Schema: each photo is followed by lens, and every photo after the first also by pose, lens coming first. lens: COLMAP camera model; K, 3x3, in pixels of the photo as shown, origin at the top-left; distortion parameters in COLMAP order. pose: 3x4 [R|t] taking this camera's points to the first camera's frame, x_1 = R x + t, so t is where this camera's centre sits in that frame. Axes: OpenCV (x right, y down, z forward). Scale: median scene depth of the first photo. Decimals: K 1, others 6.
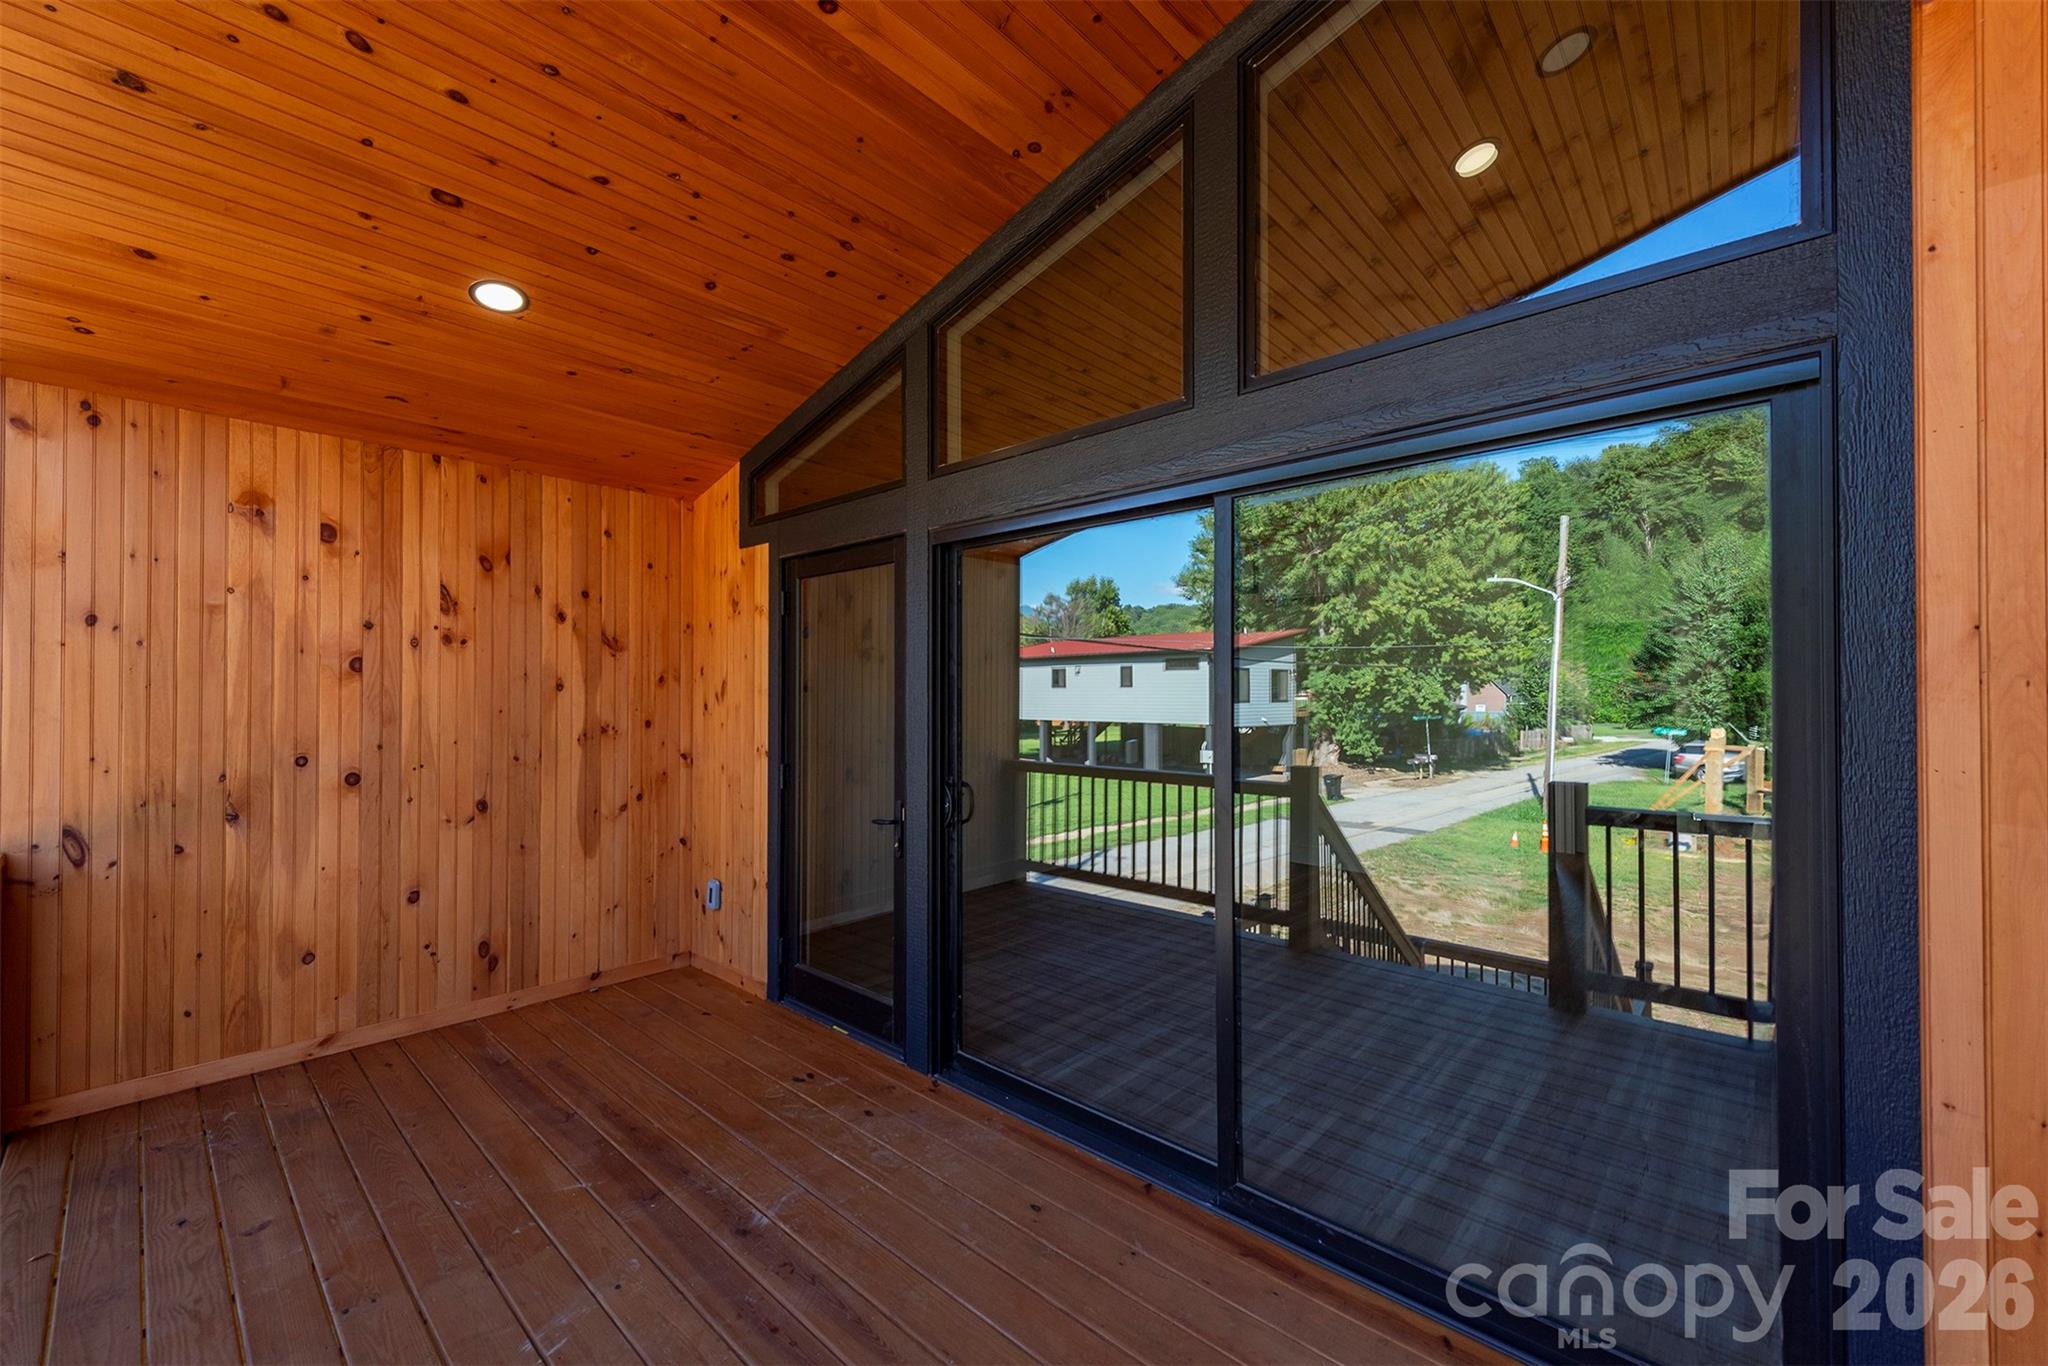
lens RADIAL K [[815.7, 0, 1033.8], [0, 815.7, 692.3], [0, 0, 1]] dist [-0.000069, -0.001663]
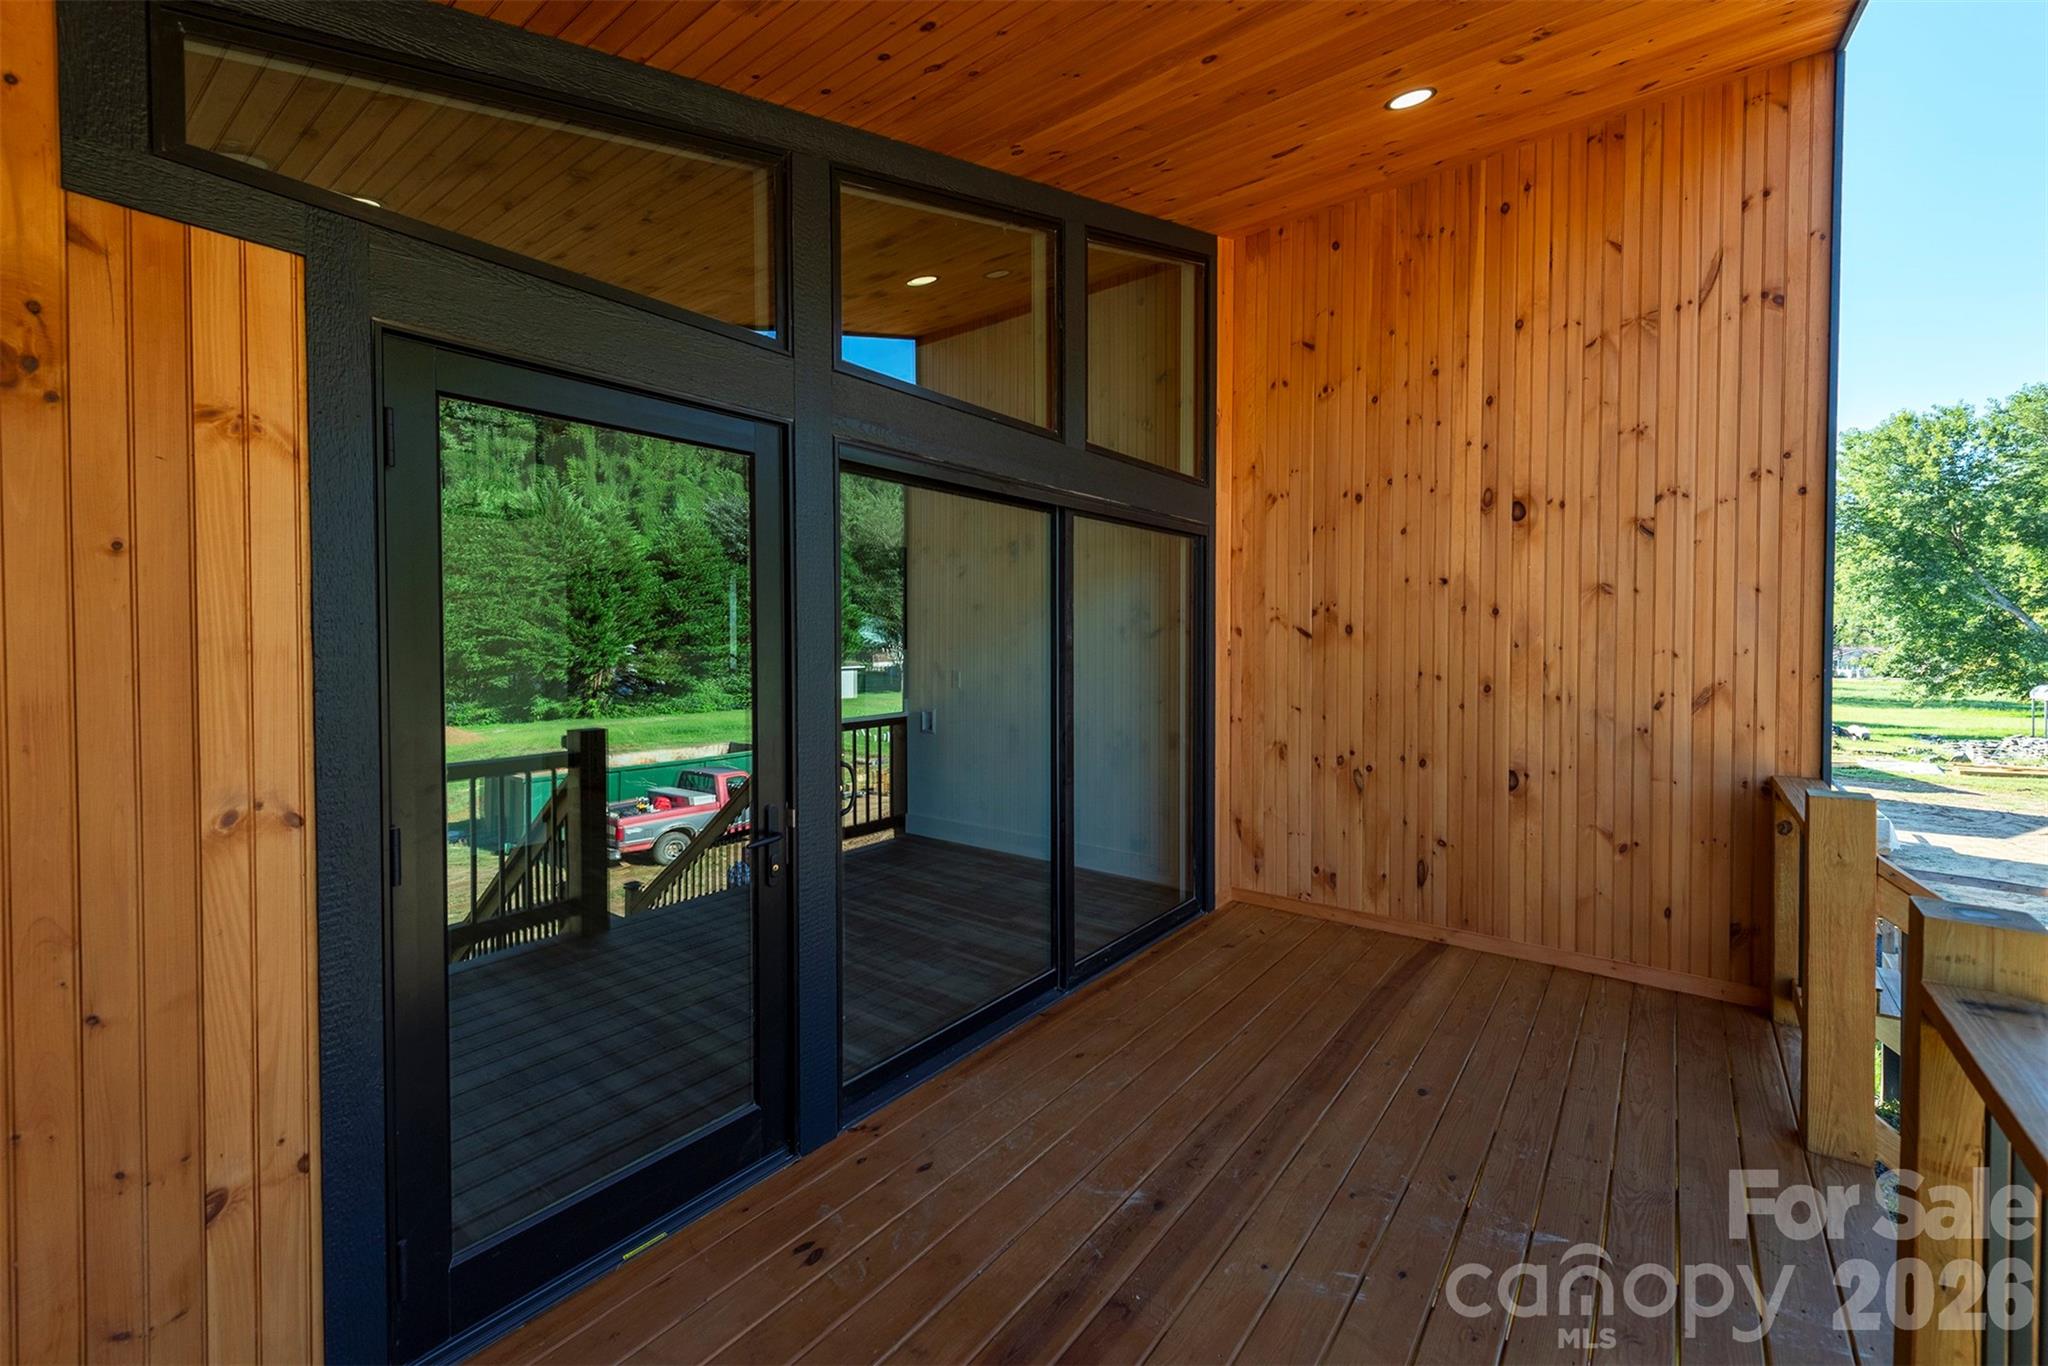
lens RADIAL K [[815.7, 0, 1095.0], [0, 815.7, 628.2], [0, 0, 1]] dist [-0.000069, -0.001663]
pose [[-0.107580, 0.004281, 0.994187, -0.921554], [0.013436, 0.999906, -0.002852, -0.004993], [-0.994106, 0.013051, -0.107627, 0.829326]]
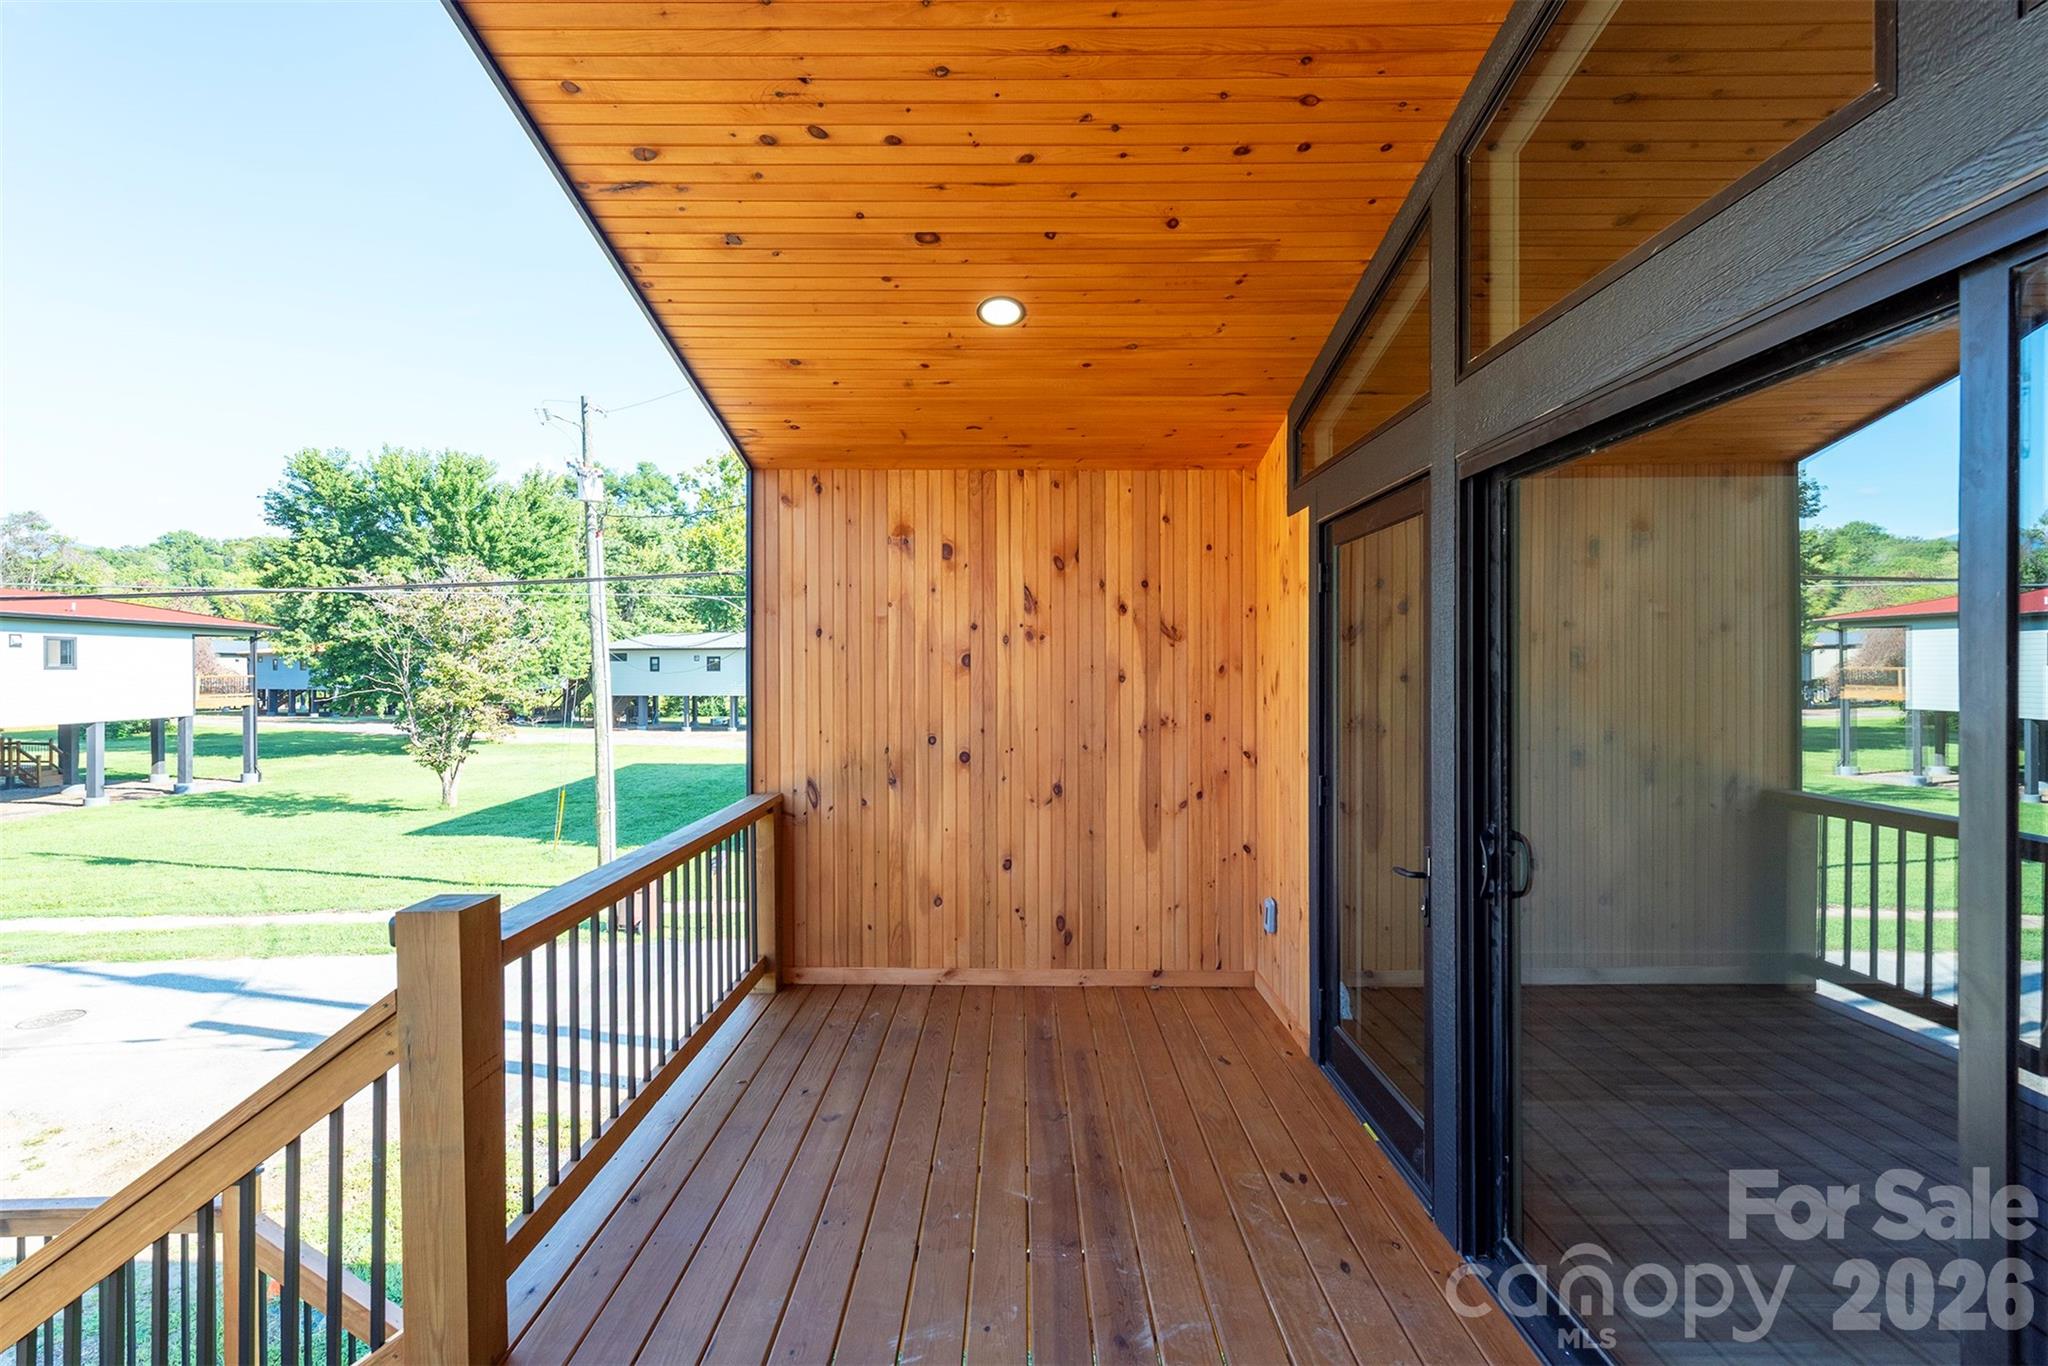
lens RADIAL K [[877.2, 0, 1016.5], [0, 877.2, 674.2], [0, 0, 1]] dist [0.007502, -0.001482]
pose [[0.660847, 0.003618, -0.750512, 0.177343], [0.001943, 0.999977, 0.006532, -0.023169], [0.750518, -0.005775, 0.660825, 0.229214]]
